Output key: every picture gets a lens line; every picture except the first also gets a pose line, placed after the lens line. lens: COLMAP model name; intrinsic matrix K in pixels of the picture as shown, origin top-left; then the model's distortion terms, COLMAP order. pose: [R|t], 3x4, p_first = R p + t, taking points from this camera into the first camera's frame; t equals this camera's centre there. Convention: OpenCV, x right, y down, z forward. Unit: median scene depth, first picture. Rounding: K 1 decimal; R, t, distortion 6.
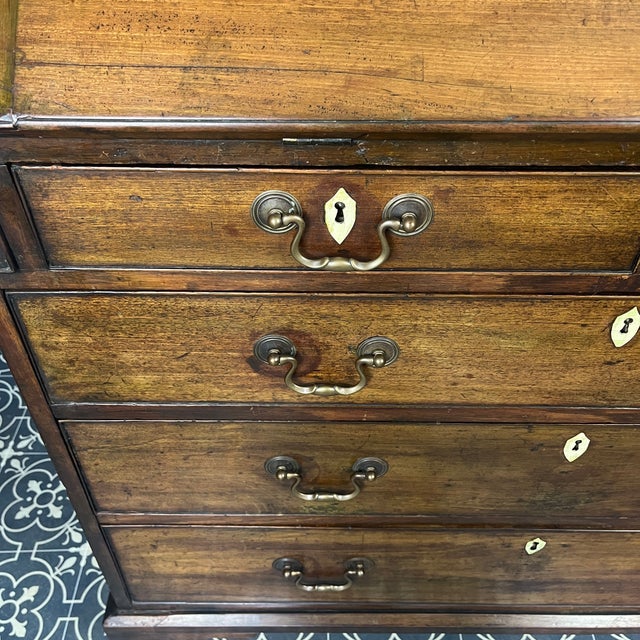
lens RADIAL K [[657.5, 0, 317.3], [0, 657.5, 324.1], [0, 0, 1]] dist [0.025059, 0.000000]
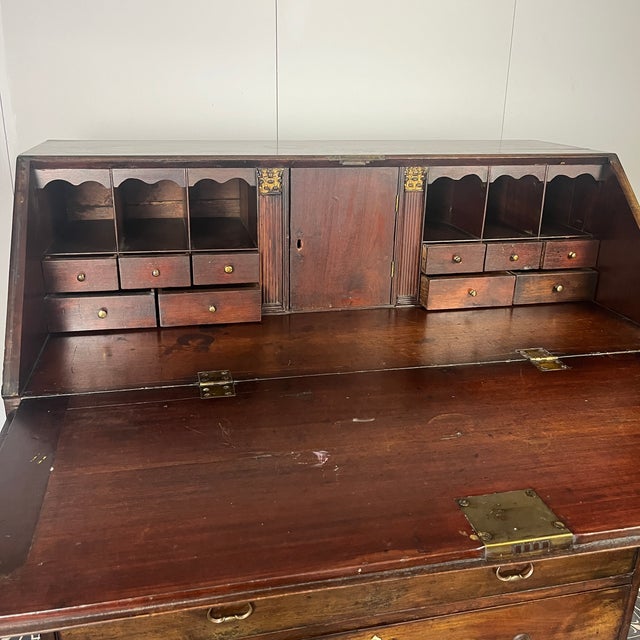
lens RADIAL K [[657.5, 0, 320.7], [0, 657.5, 317.8], [0, 0, 1]] dist [0.025059, 0.000000]
pose [[0.969880, -0.059754, 0.236142, -0.114438], [0.146352, 0.917904, -0.368826, 0.248174], [-0.194717, 0.392277, 0.899002, -0.736915]]
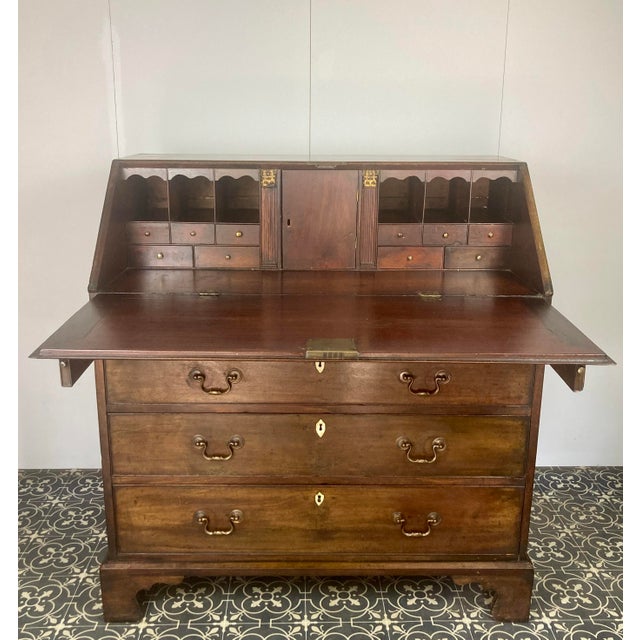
lens RADIAL K [[712.7, 0, 316.9], [0, 712.7, 317.7], [0, 0, 1]] dist [0.011961, 0.000000]
pose [[0.999702, 0.004583, 0.023996, 0.334439], [0.006791, 0.891390, -0.453186, 1.074364], [-0.023467, 0.453213, 0.891093, -1.607945]]
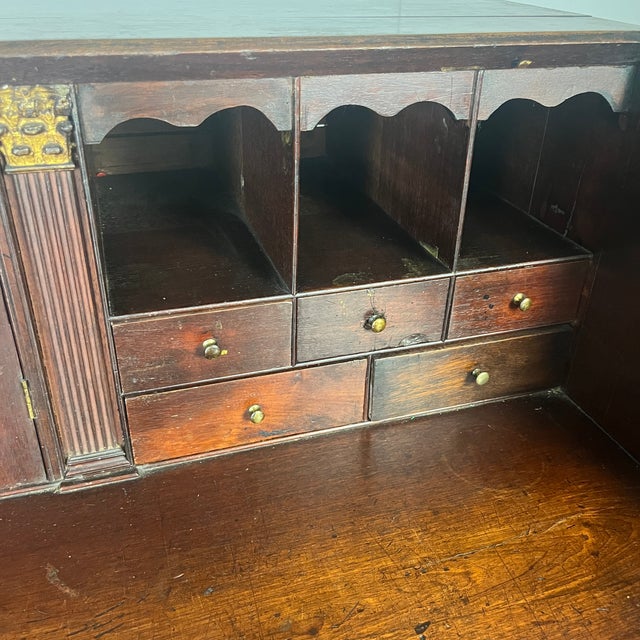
lens RADIAL K [[657.5, 0, 313.4], [0, 657.5, 317.2], [0, 0, 1]] dist [0.025059, 0.000000]
pose [[0.946428, -0.136905, 0.292457, 0.665366], [0.198453, 0.961054, -0.192330, -0.480802], [-0.254736, 0.240065, 0.936738, 0.227272]]
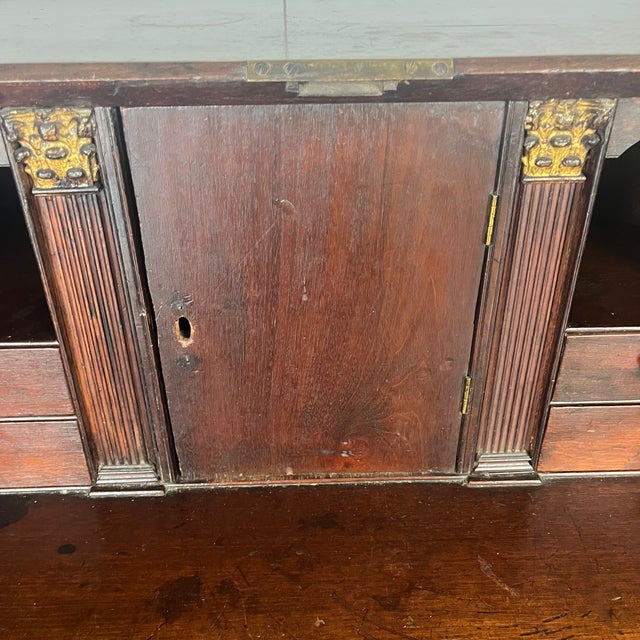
lens RADIAL K [[657.5, 0, 322.8], [0, 657.5, 319.4], [0, 0, 1]] dist [0.025059, 0.000000]
pose [[0.998985, -0.026439, 0.036463, 0.399829], [0.033069, 0.980194, -0.195258, -0.535601], [-0.030579, 0.196266, 0.980074, 0.256276]]
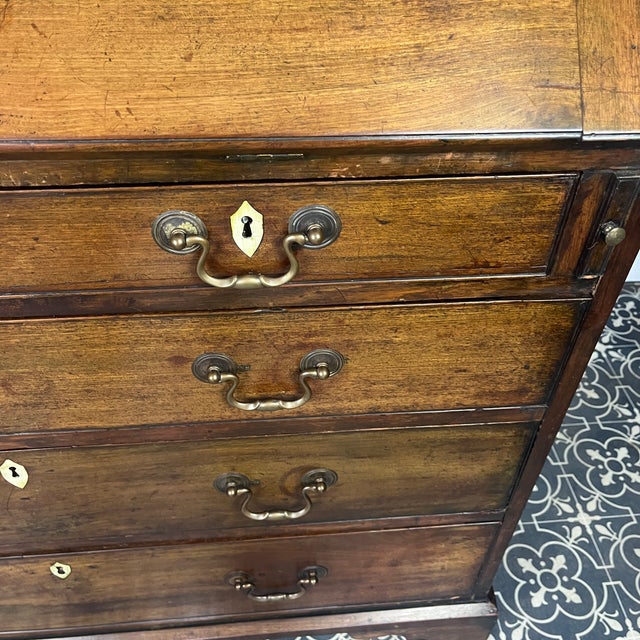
lens RADIAL K [[657.5, 0, 321.6], [0, 657.5, 320.1], [0, 0, 1]] dist [0.025059, 0.000000]
pose [[0.994805, -0.050868, 0.088181, 0.809044], [0.049409, 0.998604, 0.018653, -0.032443], [-0.089007, -0.014199, 0.995930, 0.019892]]
